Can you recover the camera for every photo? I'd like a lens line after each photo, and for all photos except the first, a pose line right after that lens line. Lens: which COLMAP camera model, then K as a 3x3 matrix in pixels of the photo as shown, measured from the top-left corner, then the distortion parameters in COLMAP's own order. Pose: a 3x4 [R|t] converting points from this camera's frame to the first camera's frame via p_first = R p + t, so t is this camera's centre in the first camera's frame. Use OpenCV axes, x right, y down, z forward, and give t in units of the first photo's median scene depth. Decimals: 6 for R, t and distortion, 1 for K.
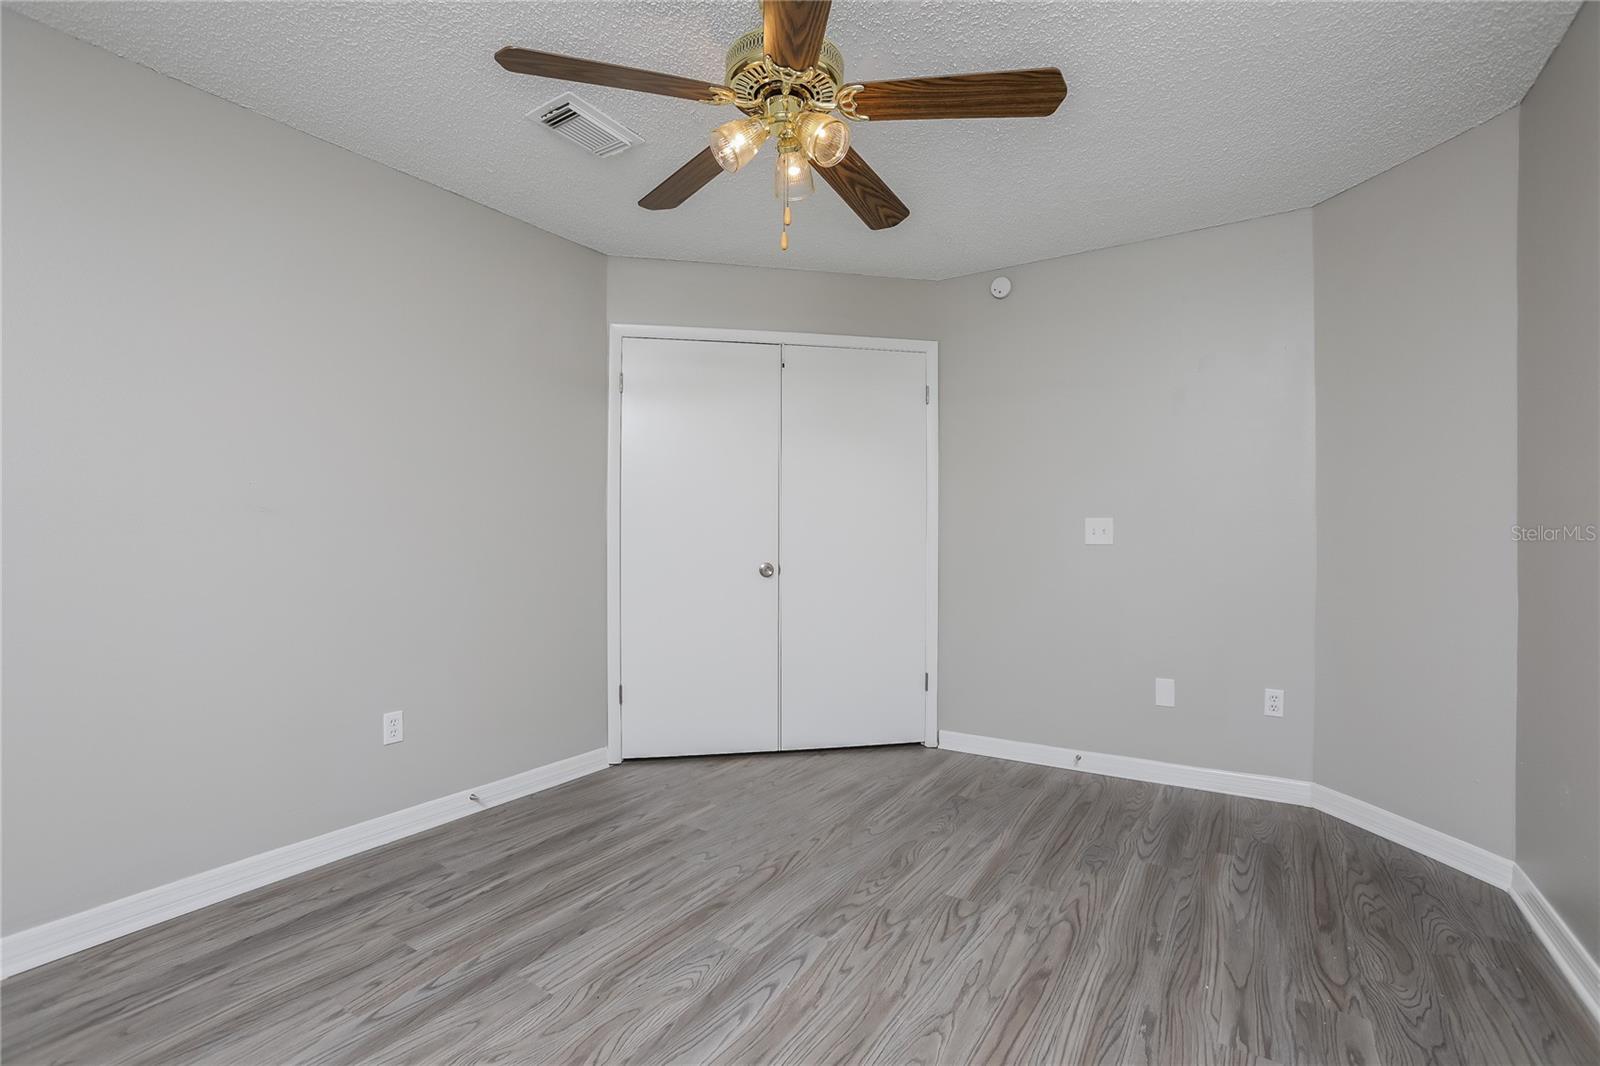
lens RADIAL K [[740.8, 0, 801.2], [0, 740.8, 532.7], [0, 0, 1]] dist [-0.001763, 0.000615]
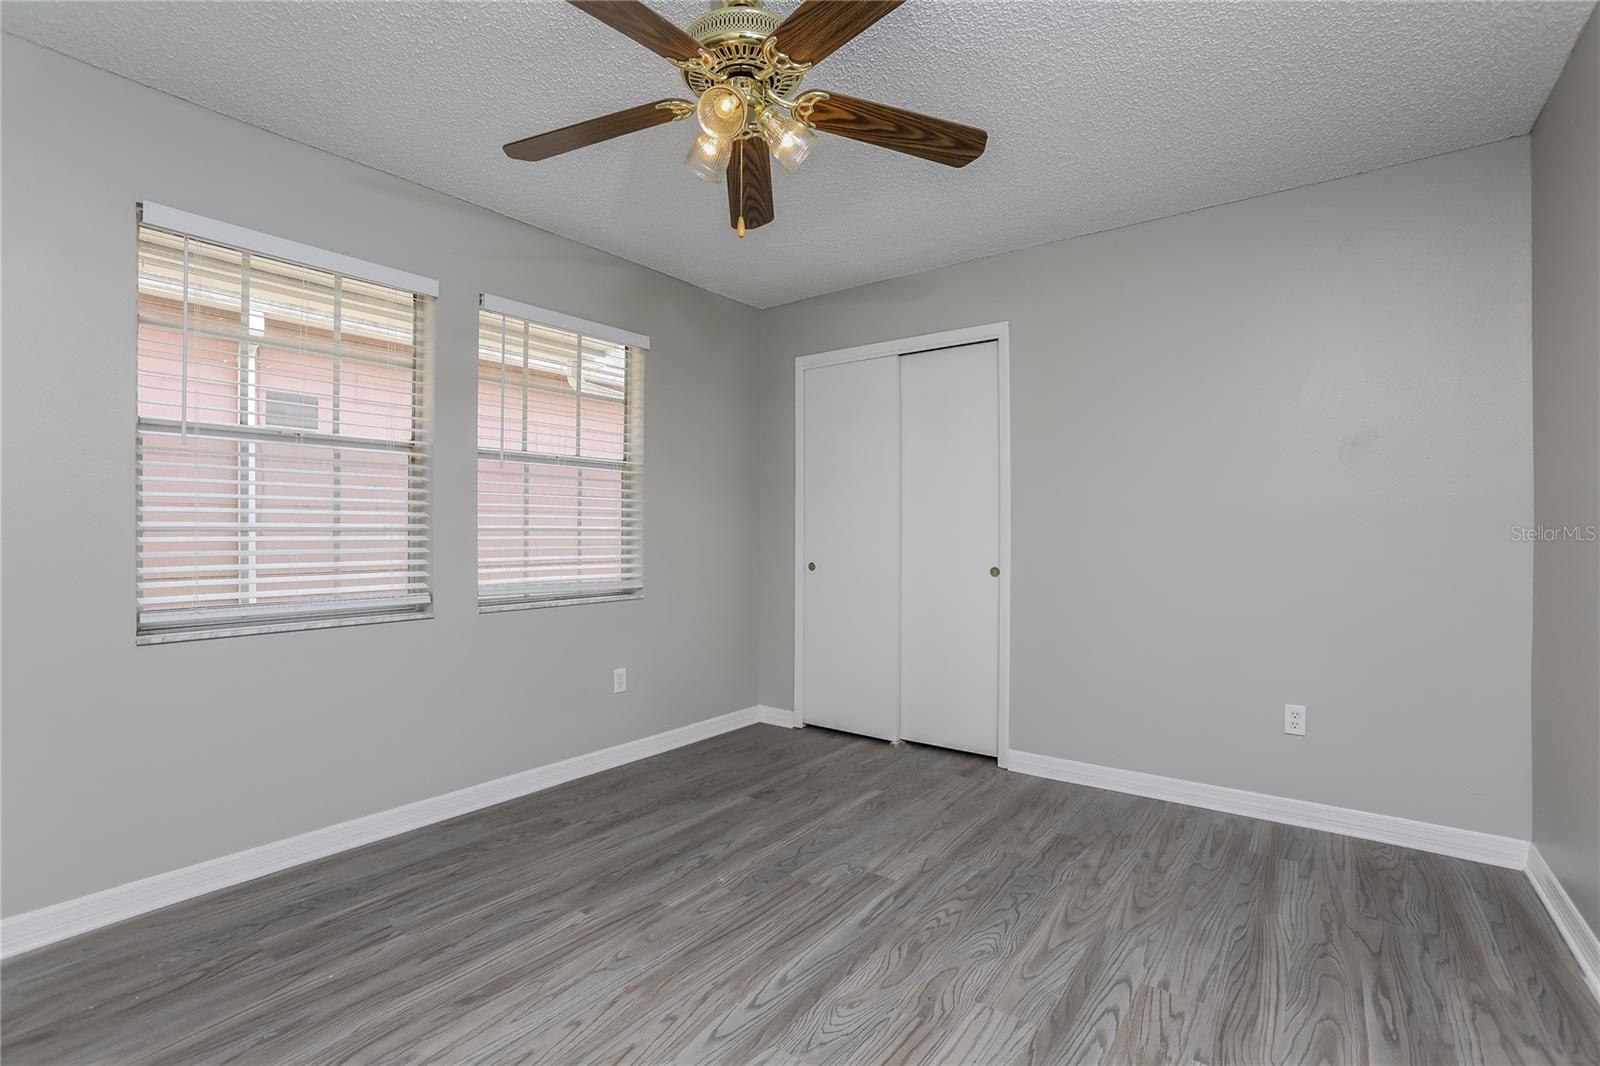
lens RADIAL K [[740.8, 0, 798.2], [0, 740.8, 530.7], [0, 0, 1]] dist [-0.001763, 0.000615]
pose [[-0.998071, -0.001841, 0.062063, -0.156807], [-0.001879, 0.999998, -0.000563, -0.001740], [-0.062061, -0.000678, -0.998072, 1.972671]]
